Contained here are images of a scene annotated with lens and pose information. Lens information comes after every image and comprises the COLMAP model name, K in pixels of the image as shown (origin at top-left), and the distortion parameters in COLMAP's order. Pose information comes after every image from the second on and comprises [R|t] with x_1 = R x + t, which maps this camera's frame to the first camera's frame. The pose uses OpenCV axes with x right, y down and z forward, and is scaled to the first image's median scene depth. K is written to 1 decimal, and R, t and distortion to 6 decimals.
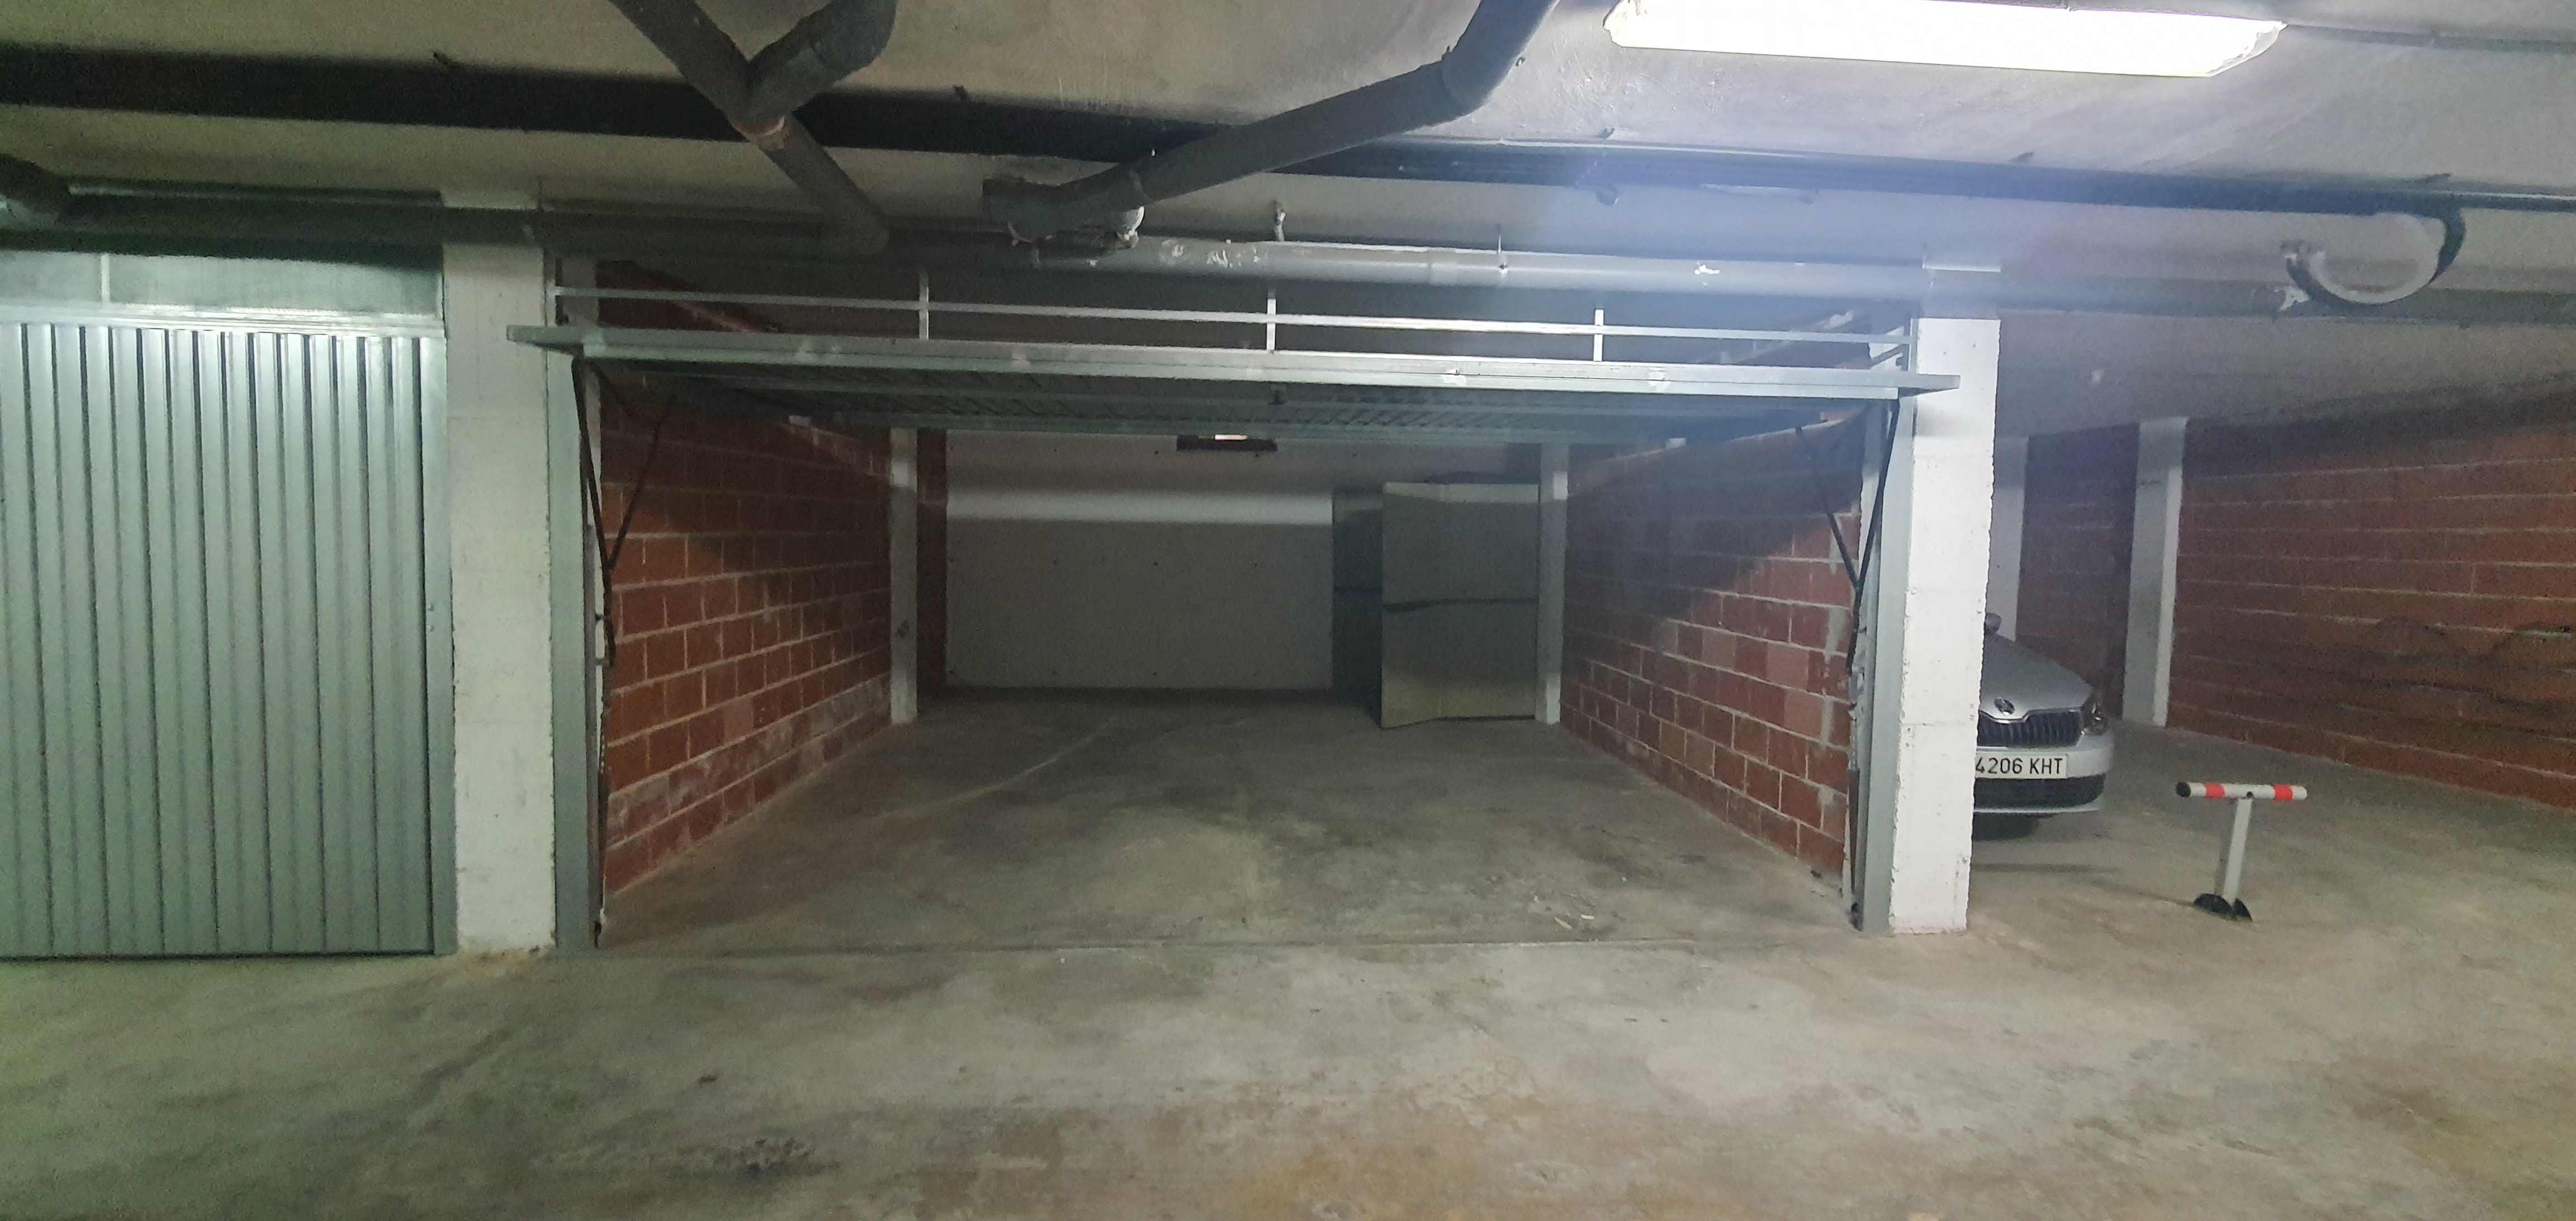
lens RADIAL K [[1079.7, 0, 1288.0], [0, 1079.7, 610.5], [0, 0, 1]] dist [0.000715, 0.000002]
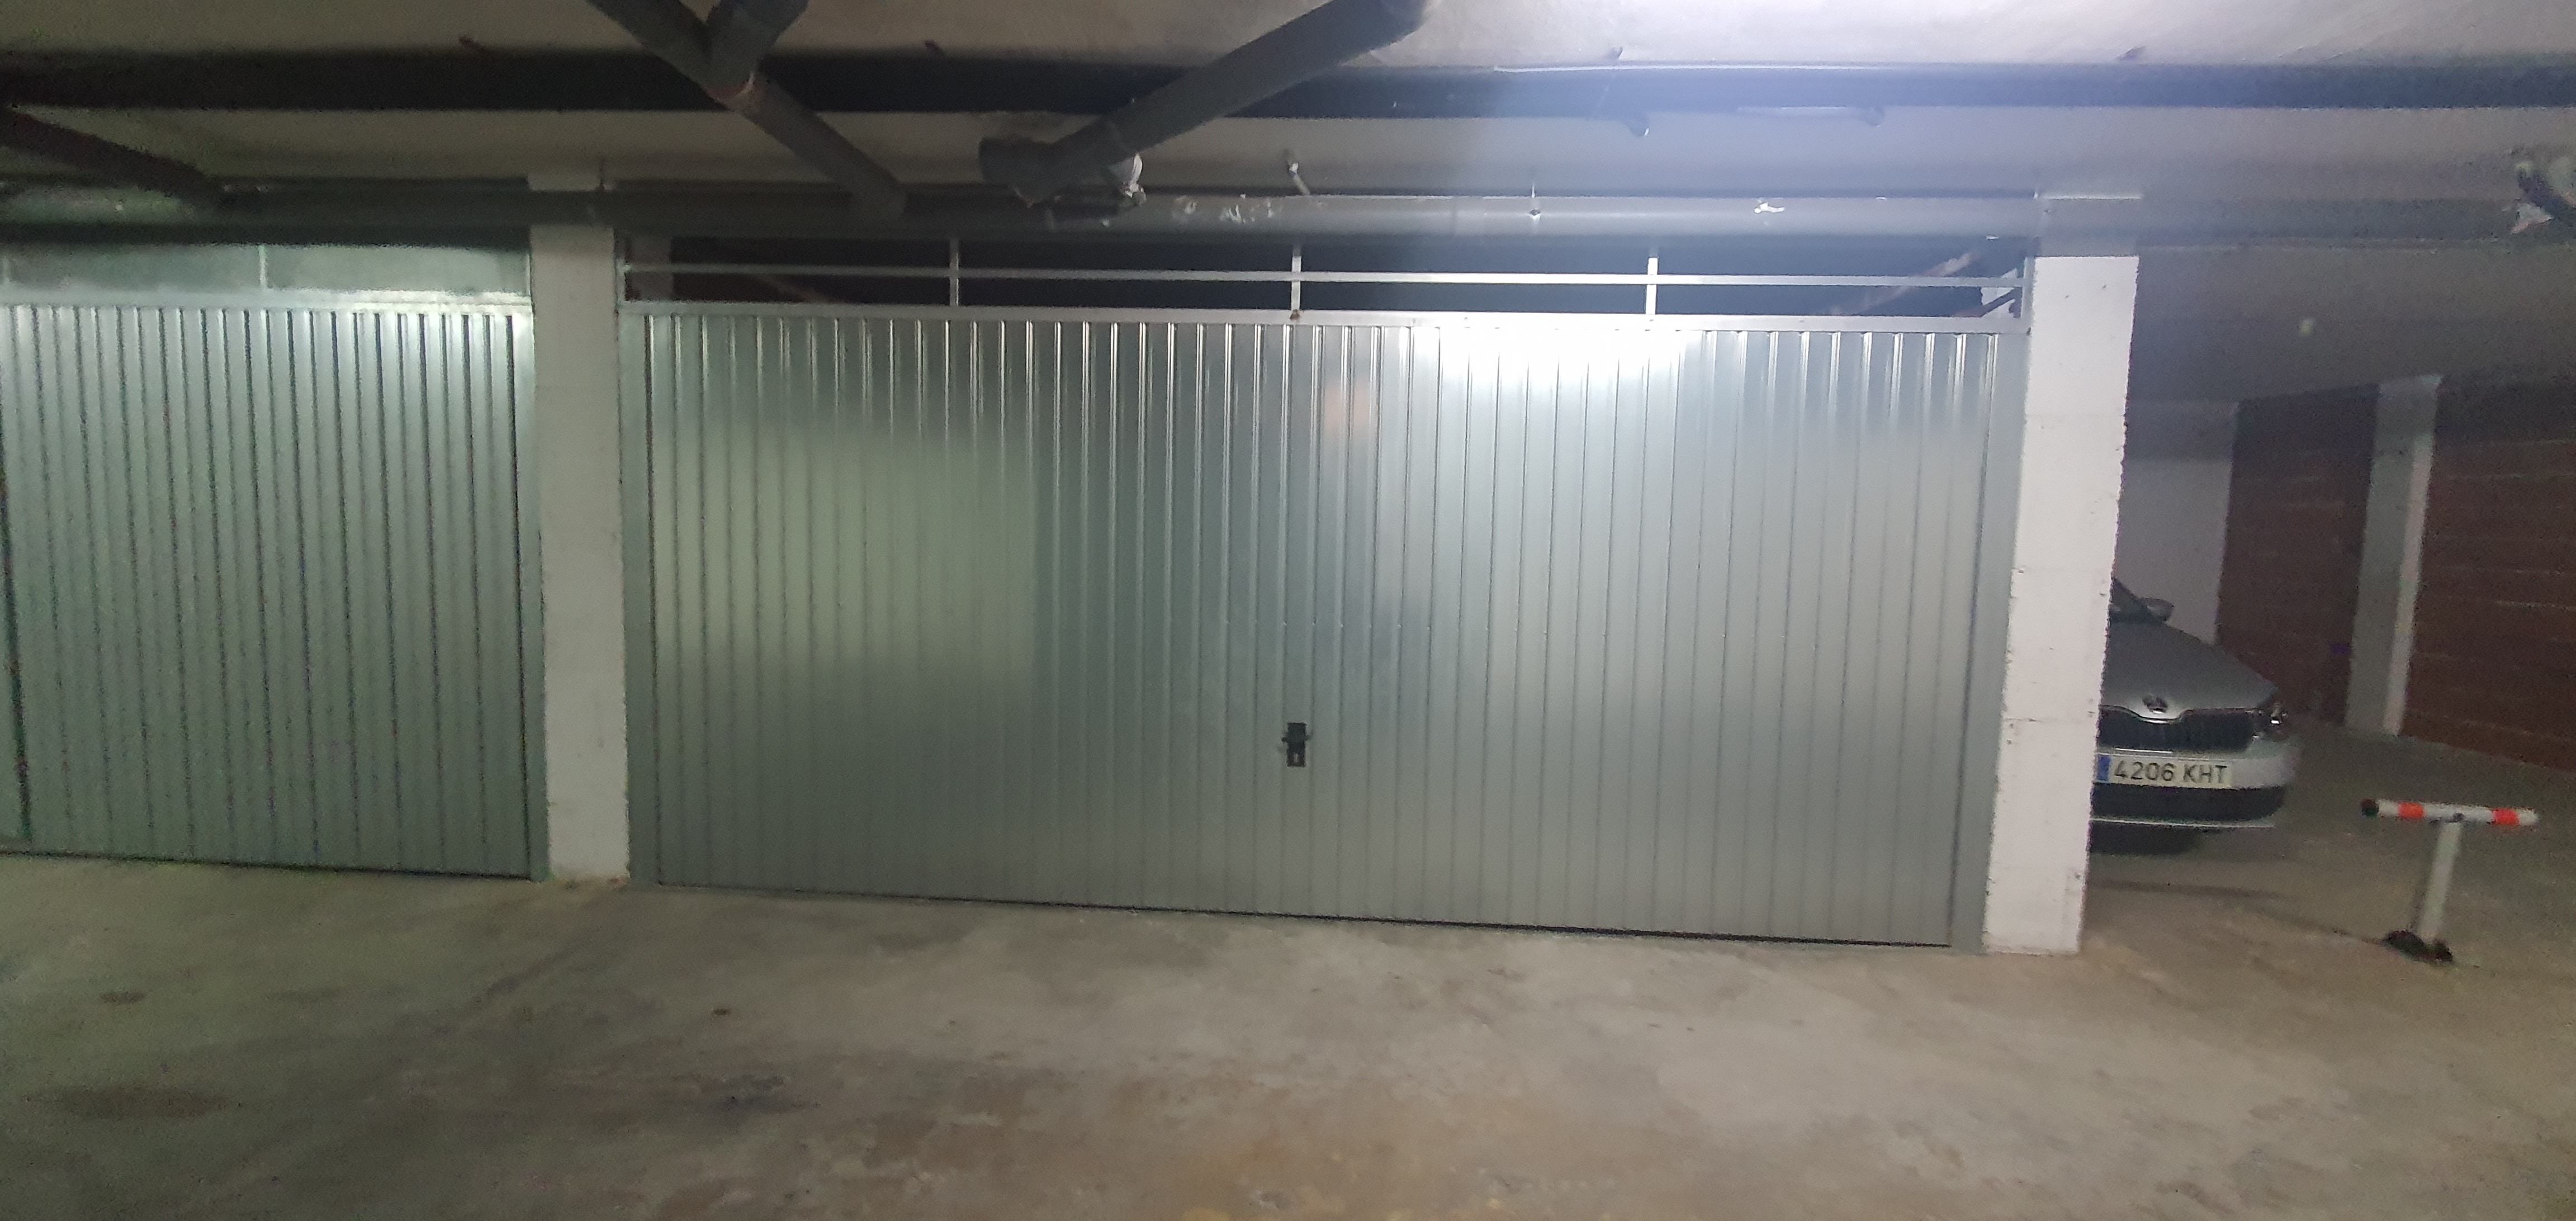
lens RADIAL K [[1062.4, 0, 1288.0], [0, 1062.4, 610.5], [0, 0, 1]] dist [0.000341, -0.000766]
pose [[0.988039, 0.020550, -0.152829, 0.136289], [-0.017262, 0.999591, 0.022811, 0.007271], [0.153235, -0.019900, 0.987989, 0.056368]]
